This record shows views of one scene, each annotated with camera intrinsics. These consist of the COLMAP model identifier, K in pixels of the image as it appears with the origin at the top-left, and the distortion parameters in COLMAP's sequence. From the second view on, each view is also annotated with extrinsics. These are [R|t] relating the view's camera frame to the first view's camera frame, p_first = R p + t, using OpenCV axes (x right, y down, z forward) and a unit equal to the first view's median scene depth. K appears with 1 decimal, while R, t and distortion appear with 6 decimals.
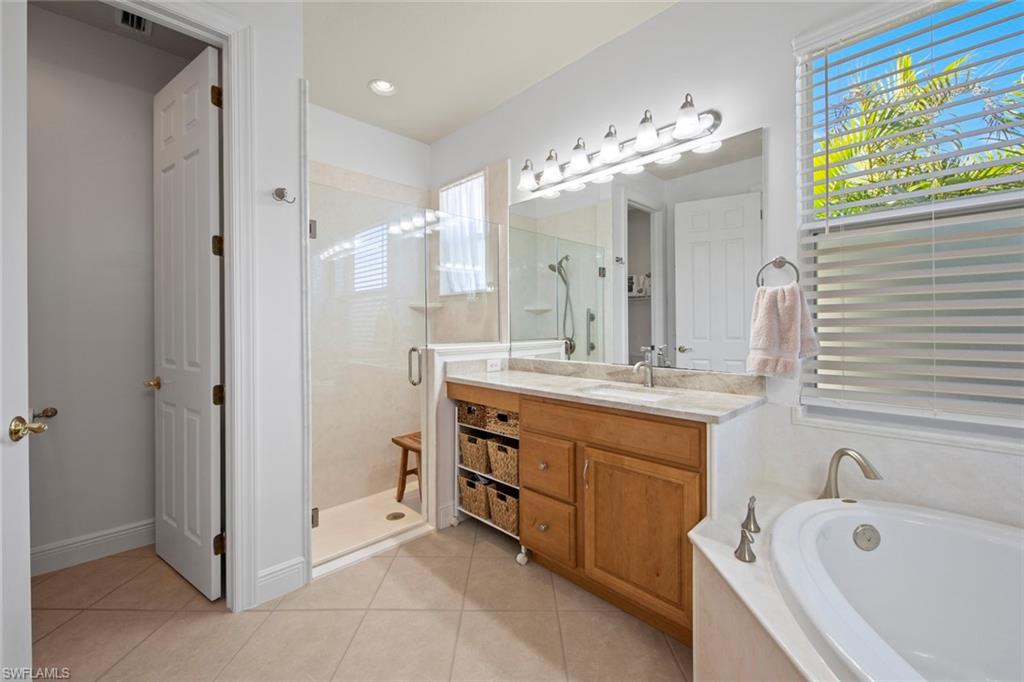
lens RADIAL K [[409.3, 0, 513.9], [0, 409.3, 327.9], [0, 0, 1]] dist [0.001169, -0.001441]
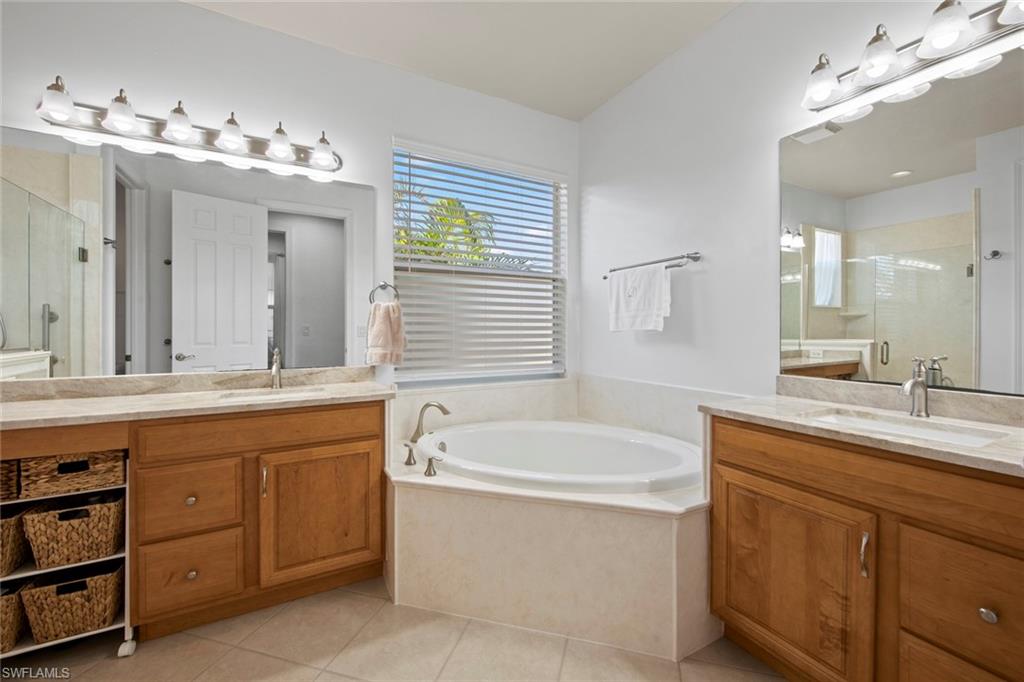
lens RADIAL K [[409.3, 0, 513.0], [0, 409.3, 333.2], [0, 0, 1]] dist [0.001169, -0.001441]
pose [[0.268042, -0.001803, 0.963405, -0.493934], [0.002823, 0.999995, 0.001086, 0.004796], [-0.963403, 0.002428, 0.268046, 0.144430]]
